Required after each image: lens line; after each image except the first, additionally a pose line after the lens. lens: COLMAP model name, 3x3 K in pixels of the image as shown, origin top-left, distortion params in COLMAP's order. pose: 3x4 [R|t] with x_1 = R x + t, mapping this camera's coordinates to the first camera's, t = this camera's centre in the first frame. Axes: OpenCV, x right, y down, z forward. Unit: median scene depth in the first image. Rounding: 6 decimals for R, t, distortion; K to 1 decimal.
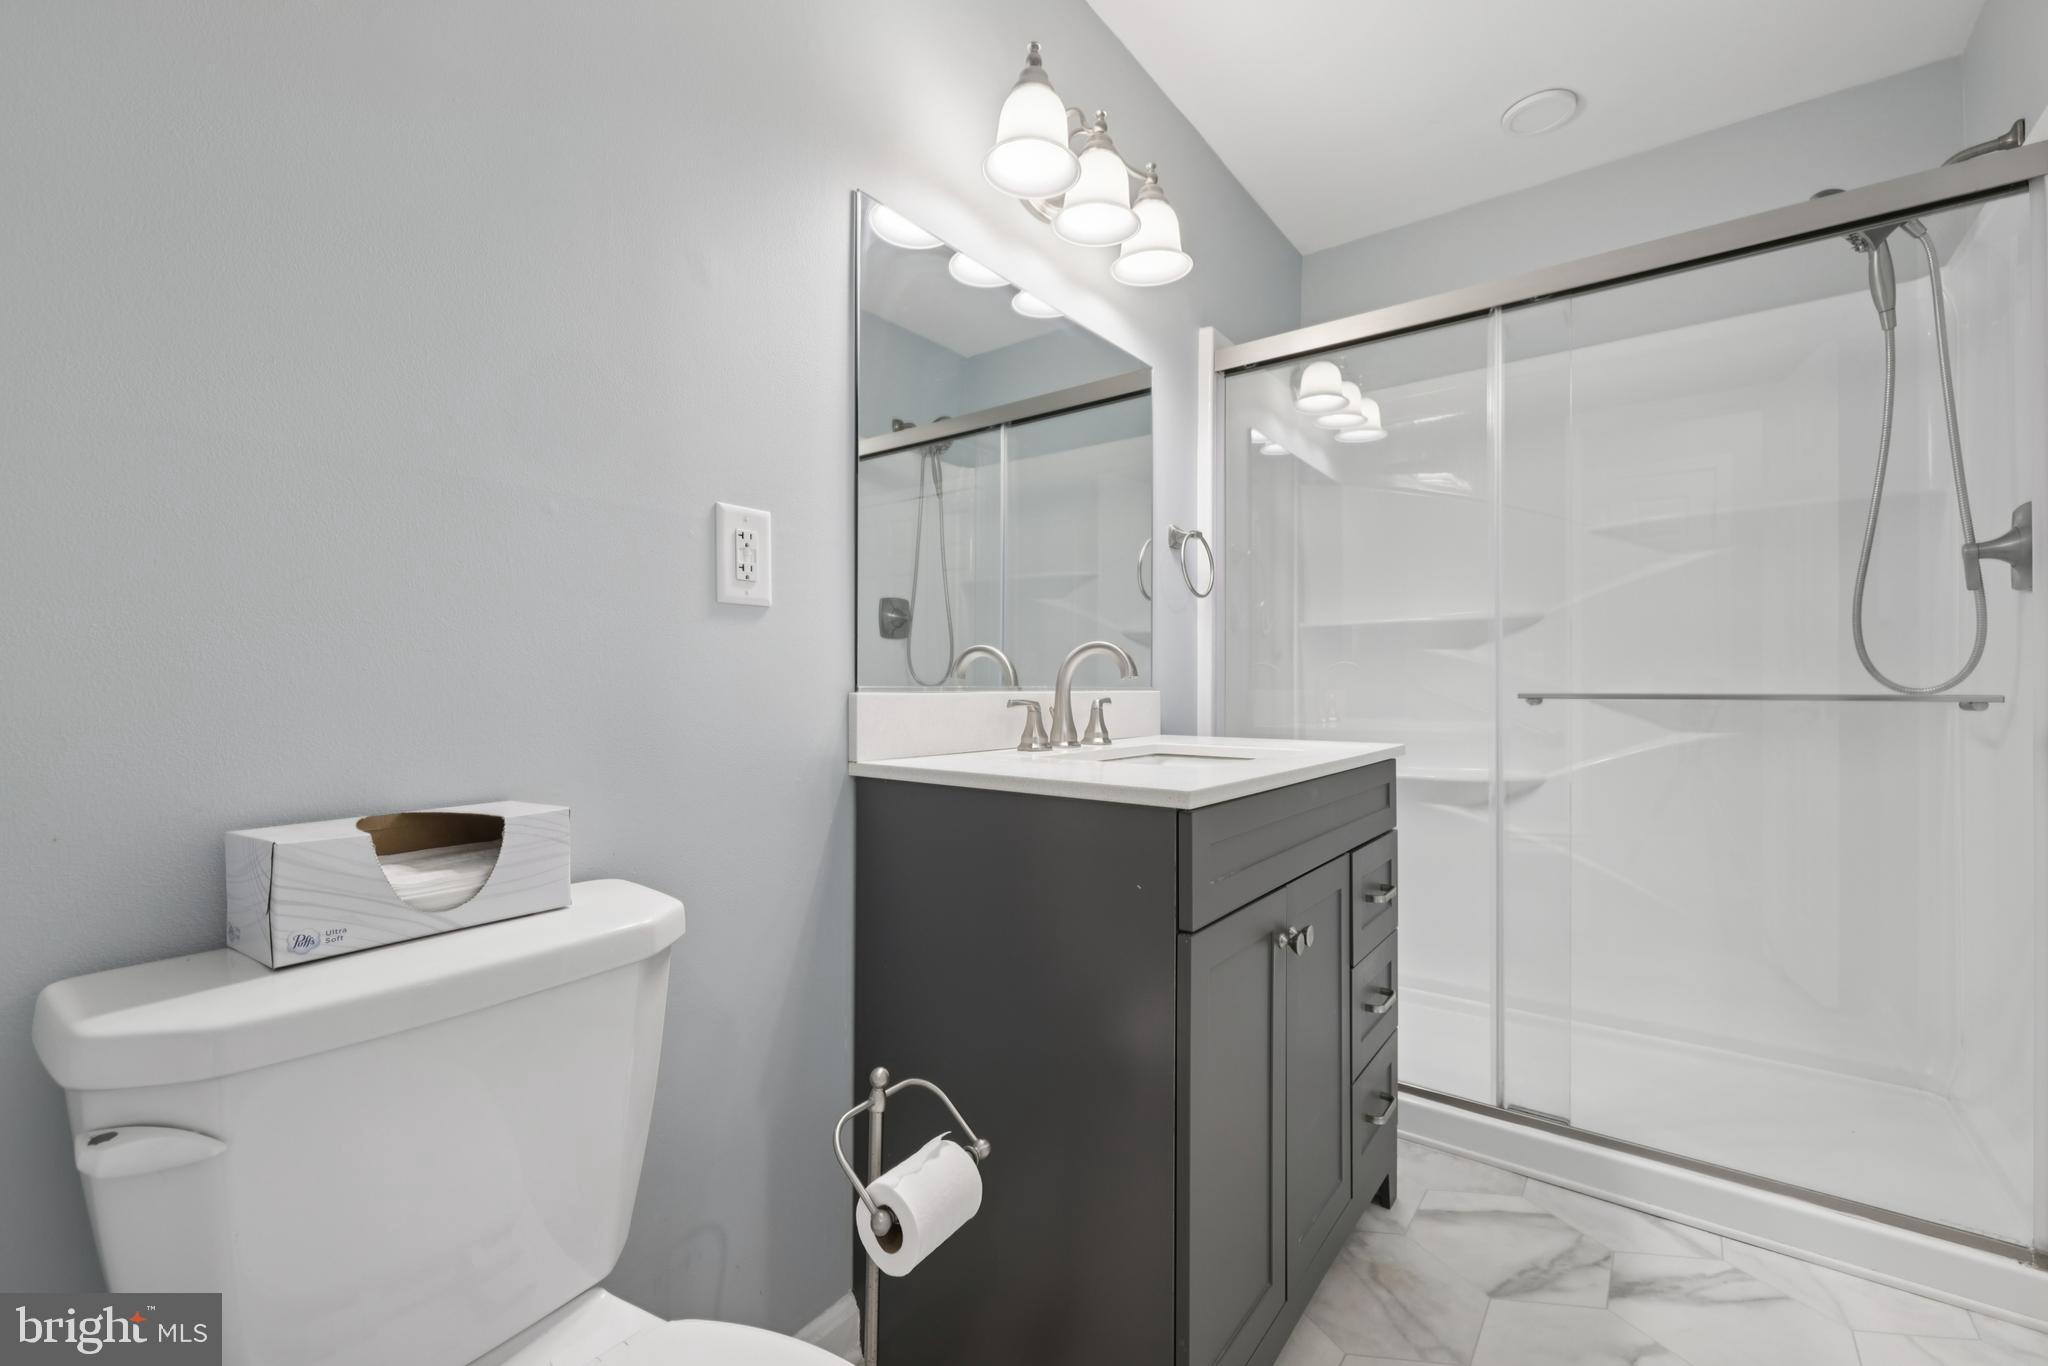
lens RADIAL K [[856.0, 0, 1014.5], [0, 856.0, 685.8], [0, 0, 1]] dist [-0.000321, -0.000011]
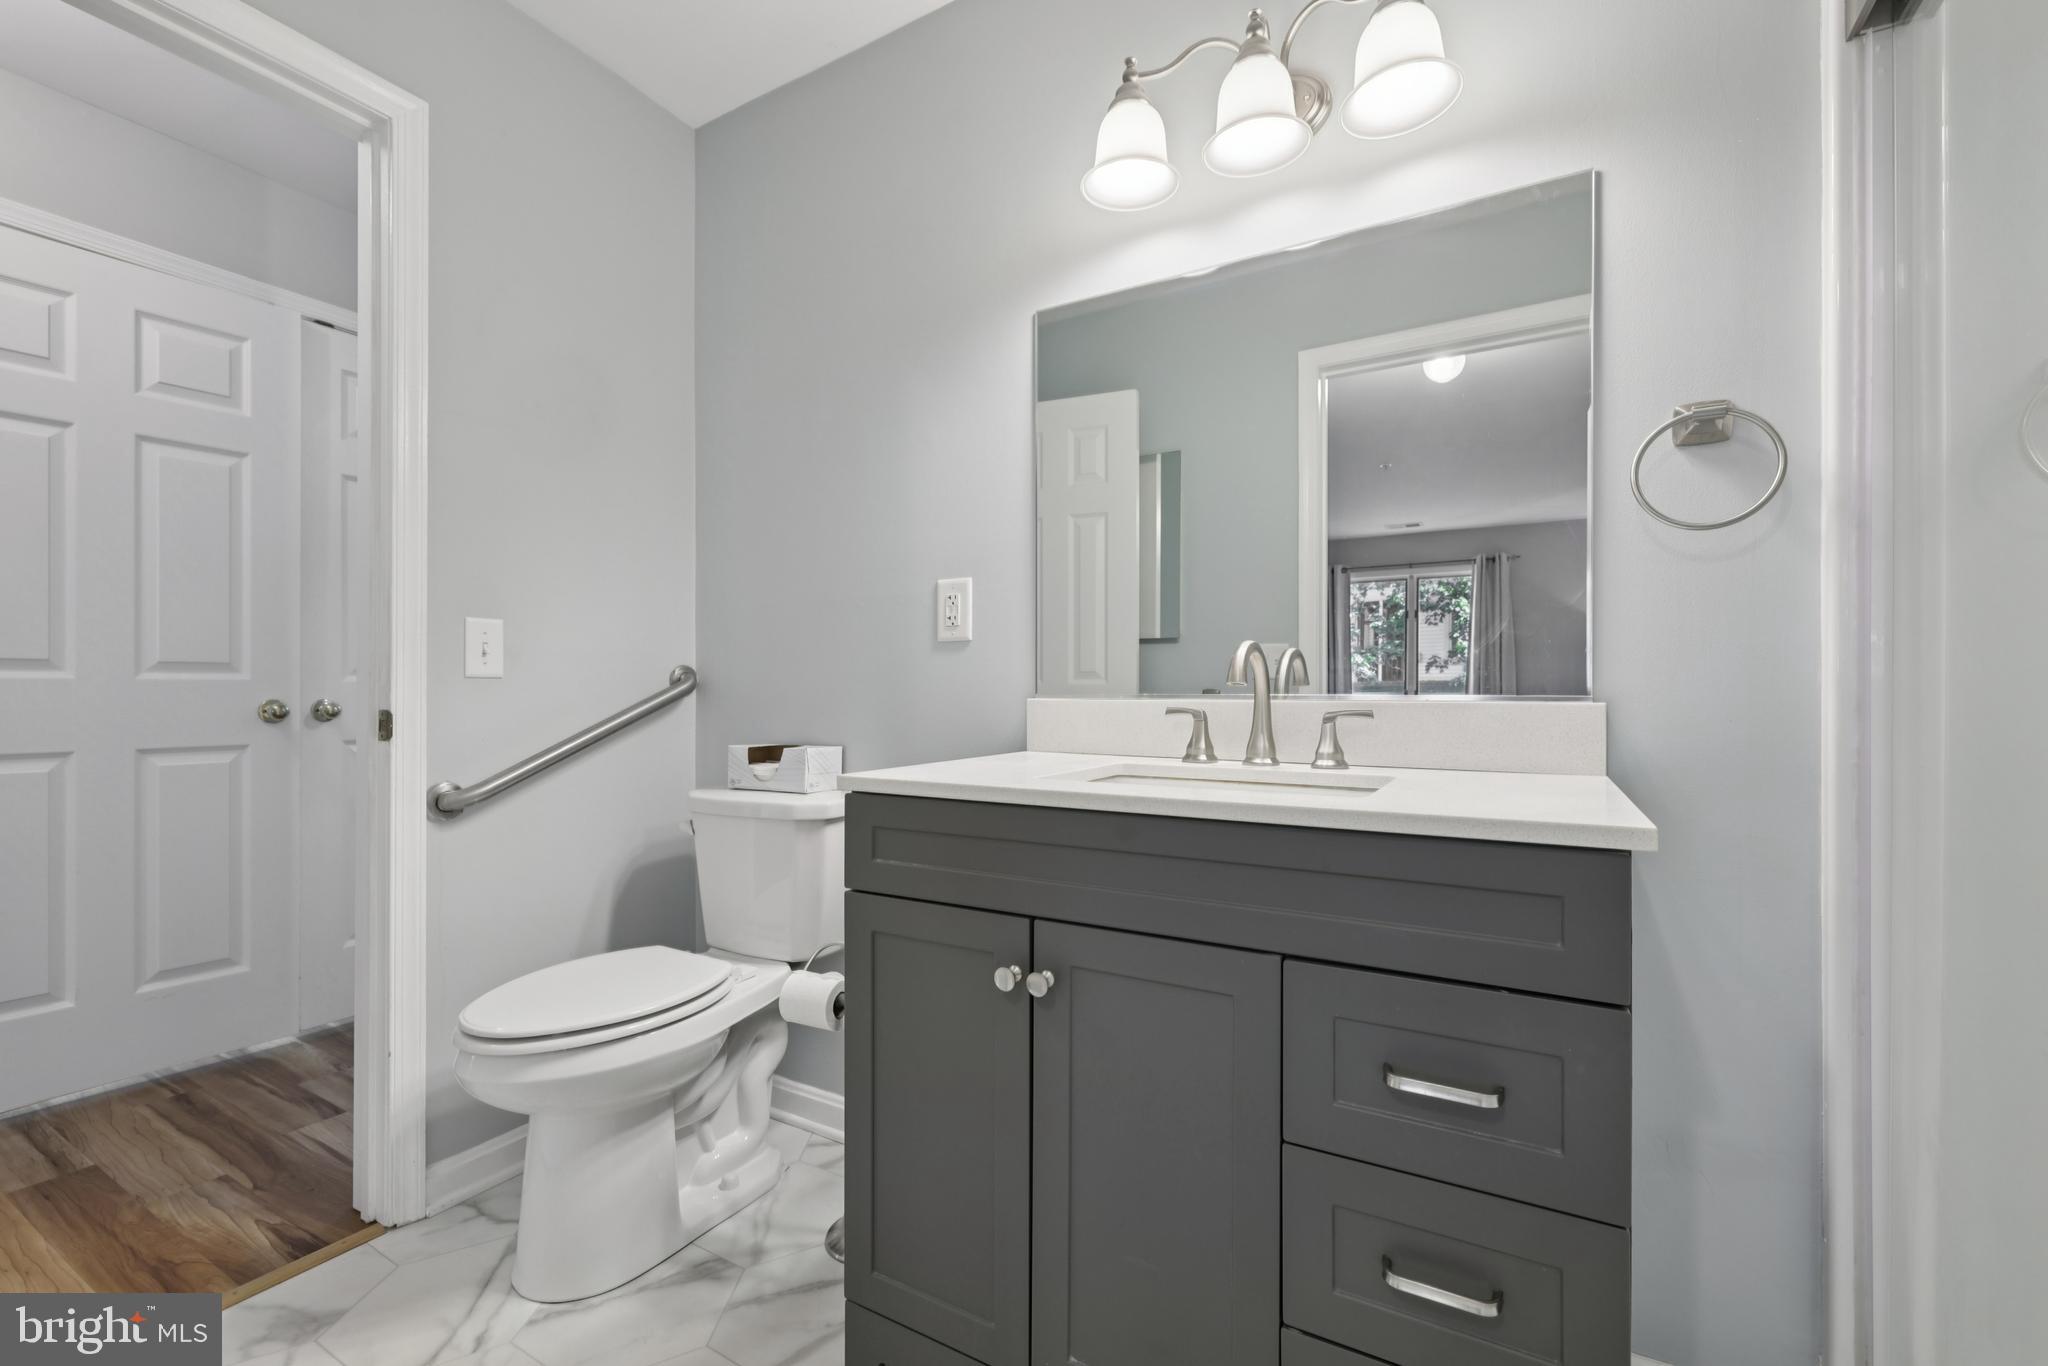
lens RADIAL K [[856.0, 0, 1014.5], [0, 856.0, 685.8], [0, 0, 1]] dist [-0.000321, -0.000011]
pose [[0.127426, 0.001372, -0.991847, 1.219551], [0.004330, 0.999989, 0.001940, -0.015336], [0.991839, -0.004542, 0.127419, 0.884066]]
